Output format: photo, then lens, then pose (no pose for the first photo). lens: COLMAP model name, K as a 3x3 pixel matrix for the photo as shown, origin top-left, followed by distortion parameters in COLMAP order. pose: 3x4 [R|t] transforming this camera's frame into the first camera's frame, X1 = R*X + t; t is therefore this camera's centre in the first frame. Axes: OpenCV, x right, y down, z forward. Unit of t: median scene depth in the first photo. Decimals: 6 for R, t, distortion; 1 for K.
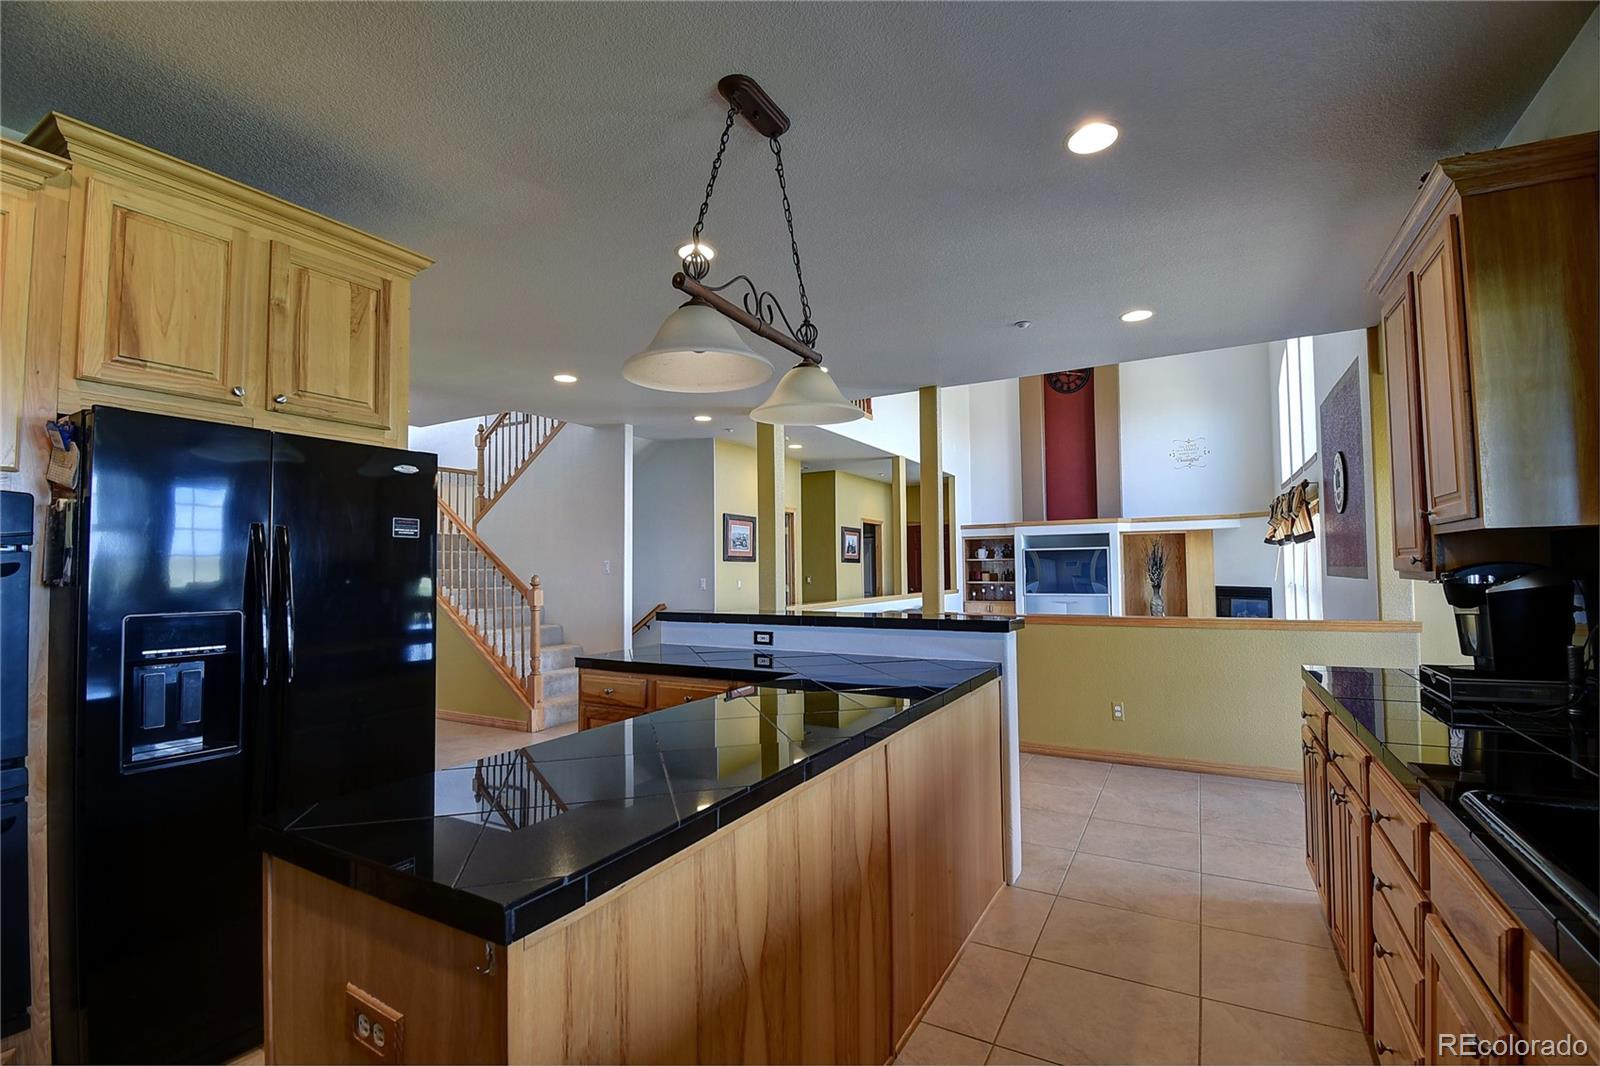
lens RADIAL K [[681.9, 0, 800.3], [0, 681.9, 536.4], [0, 0, 1]] dist [-0.003405, -0.000185]
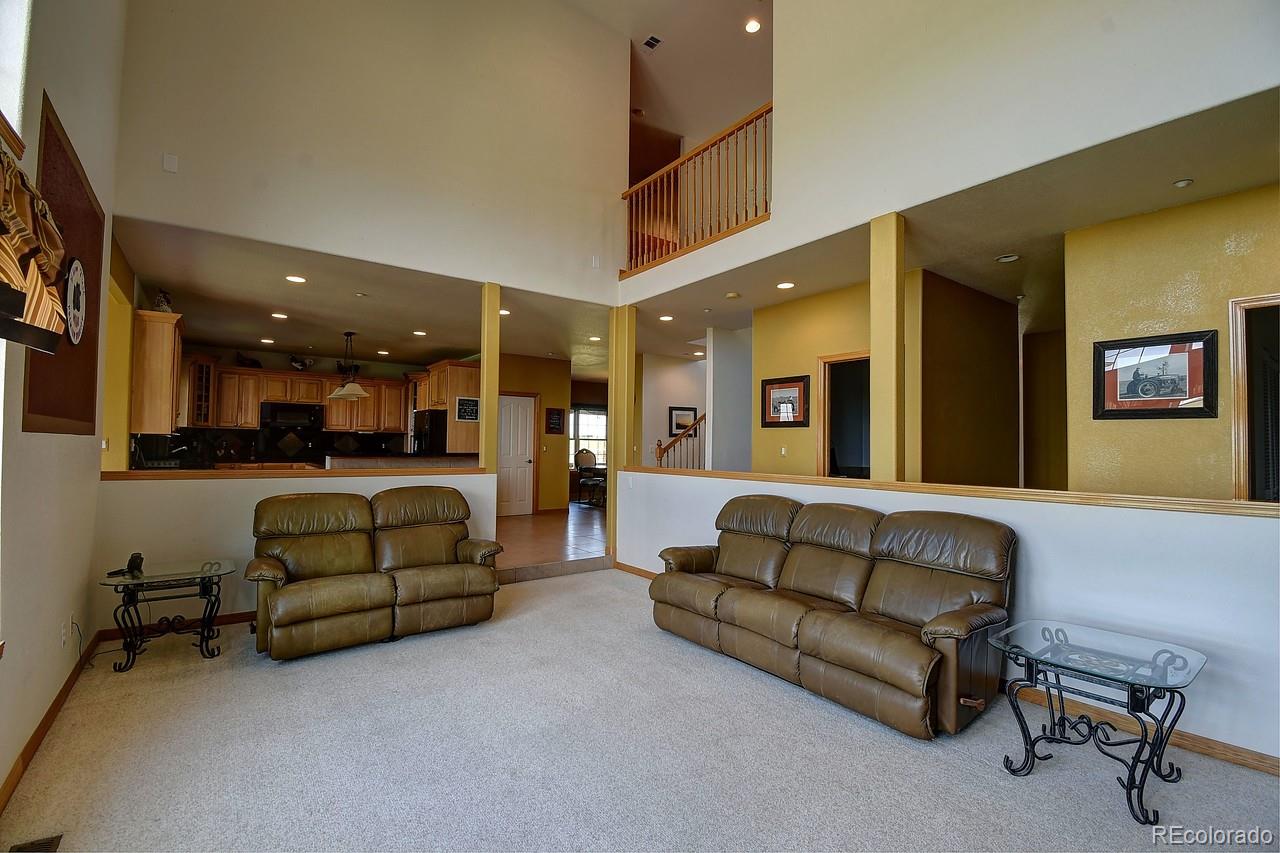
lens RADIAL K [[563.2, 0, 644.6], [0, 563.2, 431.2], [0, 0, 1]] dist [-0.003071, -0.012434]
pose [[-0.388661, -0.019829, -0.921167, 0.549330], [0.036726, 0.998640, -0.036992, 0.050430], [0.920648, -0.048208, -0.387405, 0.887688]]
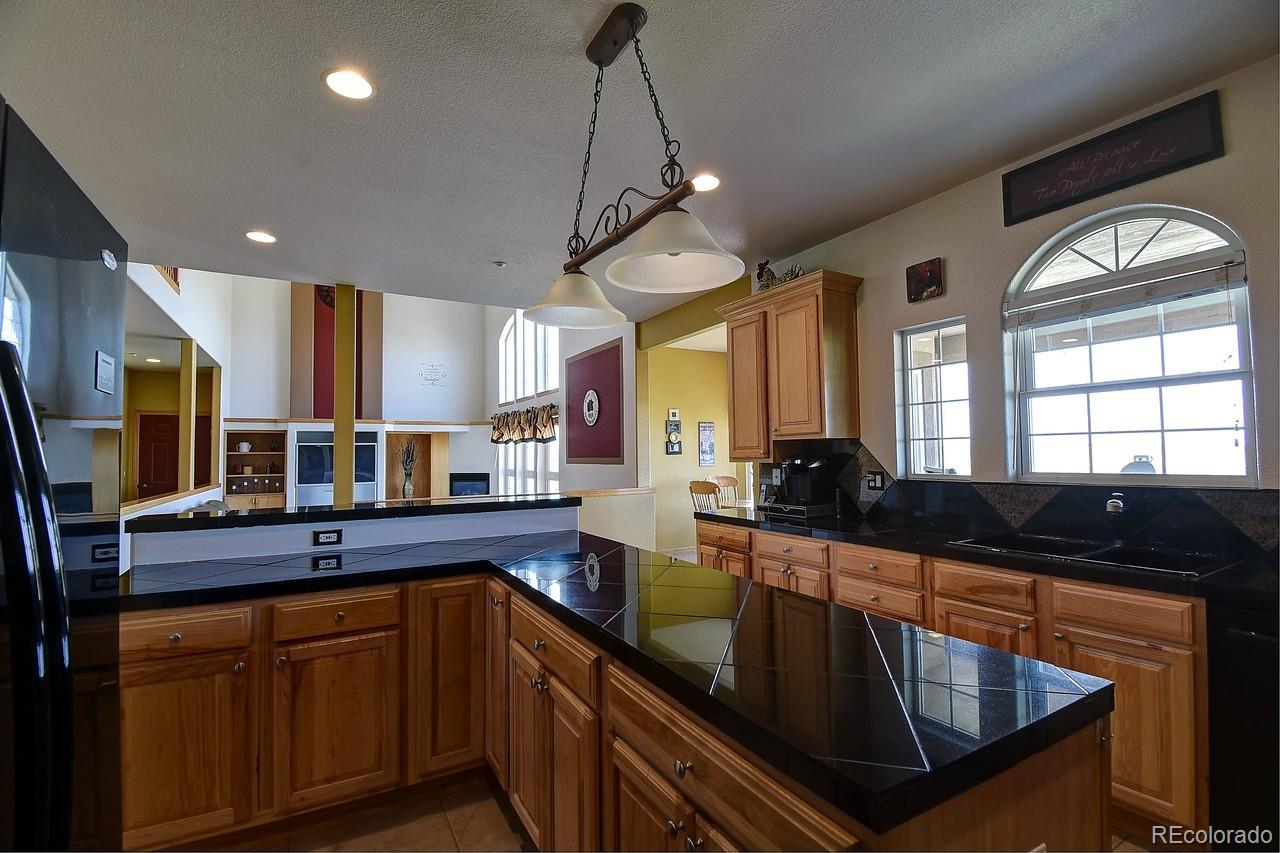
lens RADIAL K [[563.2, 0, 632.7], [0, 563.2, 431.6], [0, 0, 1]] dist [-0.003071, -0.012434]
pose [[0.507526, 0.038527, 0.860775, -0.173169], [-0.031967, 0.999154, -0.025873, 0.006559], [-0.861043, -0.014385, 0.508328, 0.104231]]
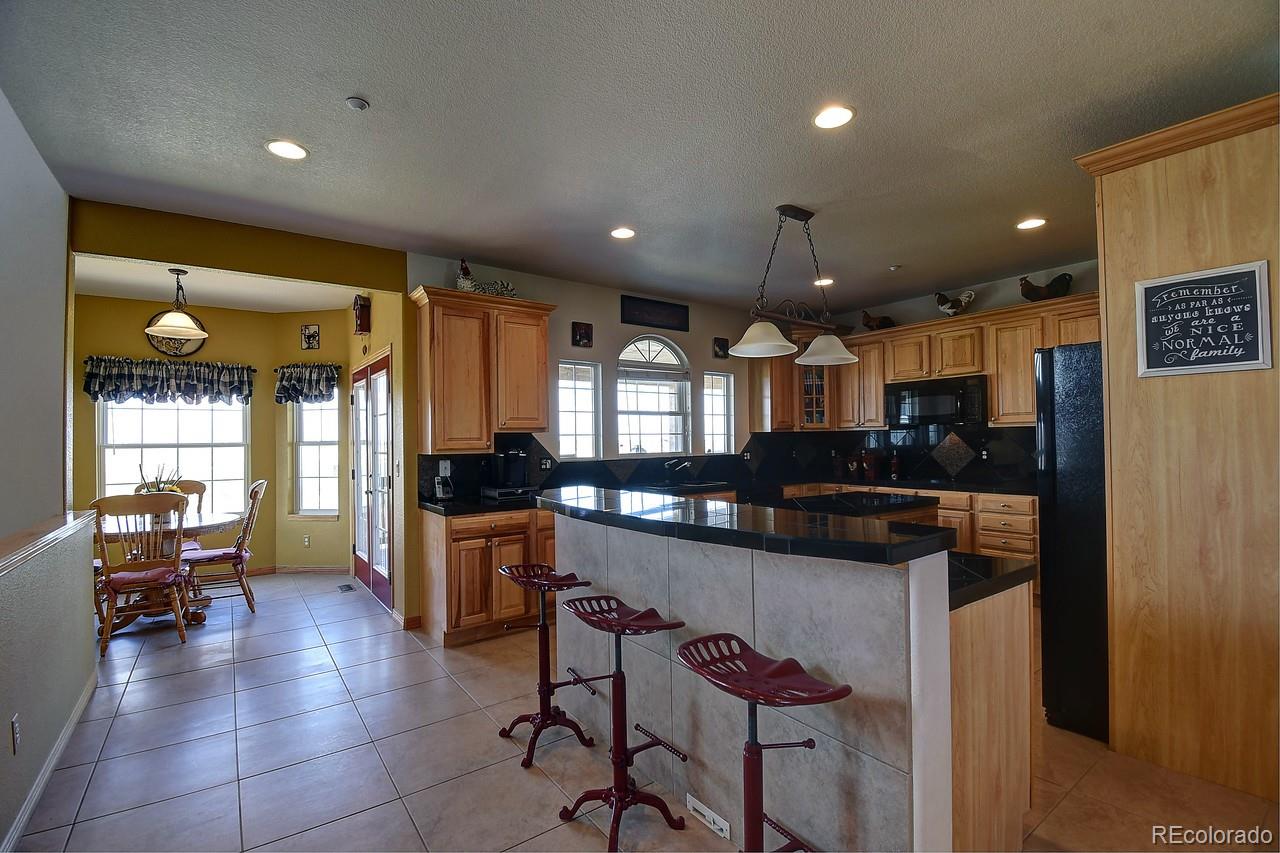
lens RADIAL K [[563.2, 0, 646.0], [0, 563.2, 432.3], [0, 0, 1]] dist [-0.003071, -0.012434]
pose [[-0.919856, 0.029690, 0.391131, -0.066336], [0.006128, 0.998097, -0.061352, 0.025440], [-0.392209, -0.054038, -0.918288, 0.549787]]
